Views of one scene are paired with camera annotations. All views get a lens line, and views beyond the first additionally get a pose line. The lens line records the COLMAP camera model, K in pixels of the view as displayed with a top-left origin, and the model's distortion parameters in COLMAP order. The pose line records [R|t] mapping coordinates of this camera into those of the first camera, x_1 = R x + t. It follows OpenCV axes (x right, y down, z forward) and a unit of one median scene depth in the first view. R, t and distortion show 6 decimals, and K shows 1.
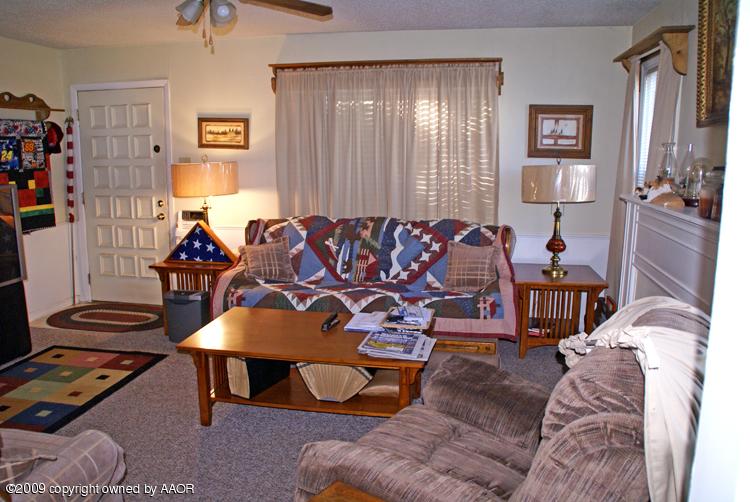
lens RADIAL K [[592.6, 0, 371.1], [0, 592.6, 260.4], [0, 0, 1]] dist [-0.173751, 0.127182]
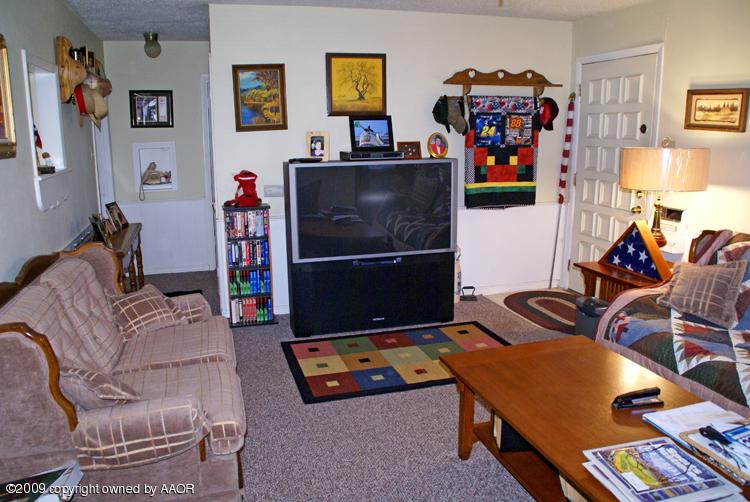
lens RADIAL K [[592.6, 0, 371.1], [0, 592.6, 260.4], [0, 0, 1]] dist [-0.173751, 0.127182]
pose [[0.453640, 0.188968, -0.870920, 0.216251], [-0.158654, 0.978774, 0.129731, -0.054494], [0.876949, 0.079323, 0.473991, 0.296285]]
